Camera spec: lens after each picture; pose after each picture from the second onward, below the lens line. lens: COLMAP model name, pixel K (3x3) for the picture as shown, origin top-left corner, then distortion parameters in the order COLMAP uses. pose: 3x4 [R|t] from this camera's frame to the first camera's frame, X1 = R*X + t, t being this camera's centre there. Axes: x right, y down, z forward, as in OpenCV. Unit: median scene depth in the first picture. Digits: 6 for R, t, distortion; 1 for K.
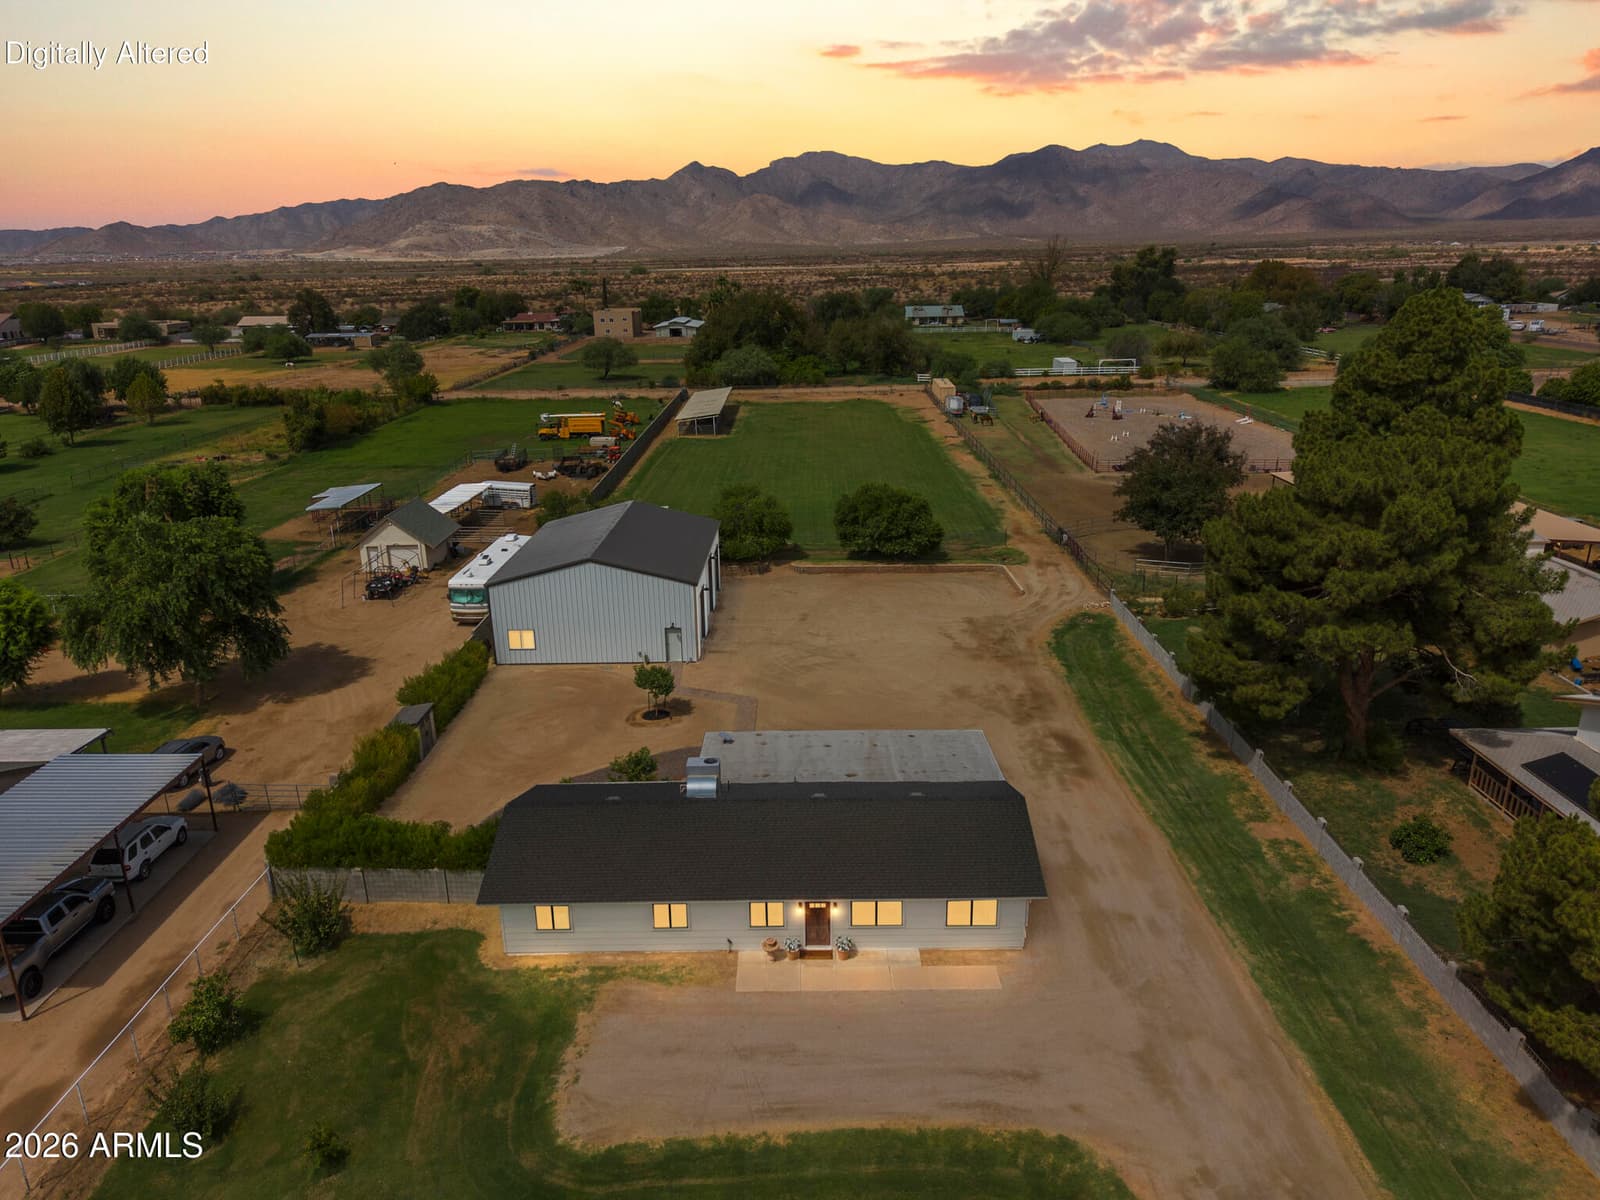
lens RADIAL K [[1070.4, 0, 796.2], [0, 1070.4, 593.7], [0, 0, 1]] dist [0.035270, -0.036057]
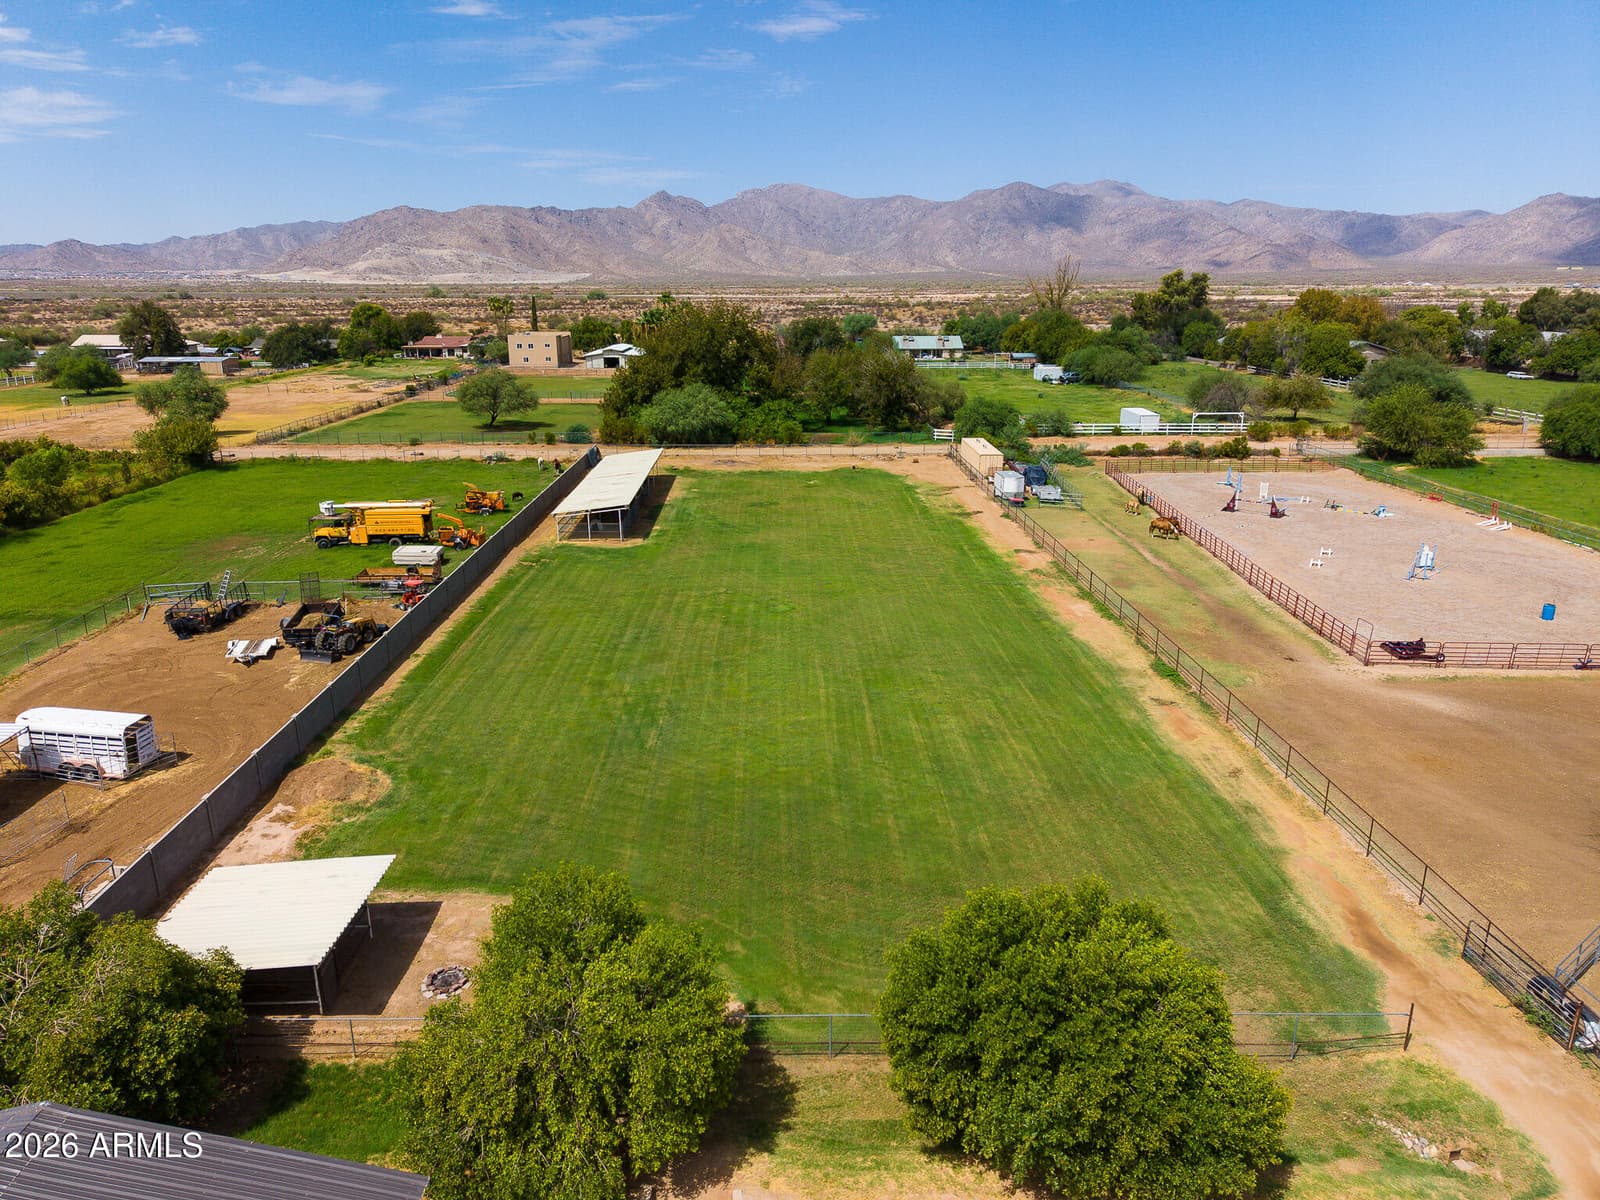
lens RADIAL K [[1070.4, 0, 799.2], [0, 1070.4, 593.5], [0, 0, 1]] dist [0.035270, -0.036057]
pose [[0.999314, 0.007989, 0.036174, 0.000570], [-0.007012, 0.999609, -0.027067, -0.114103], [-0.036376, 0.026794, 0.998979, 0.450498]]
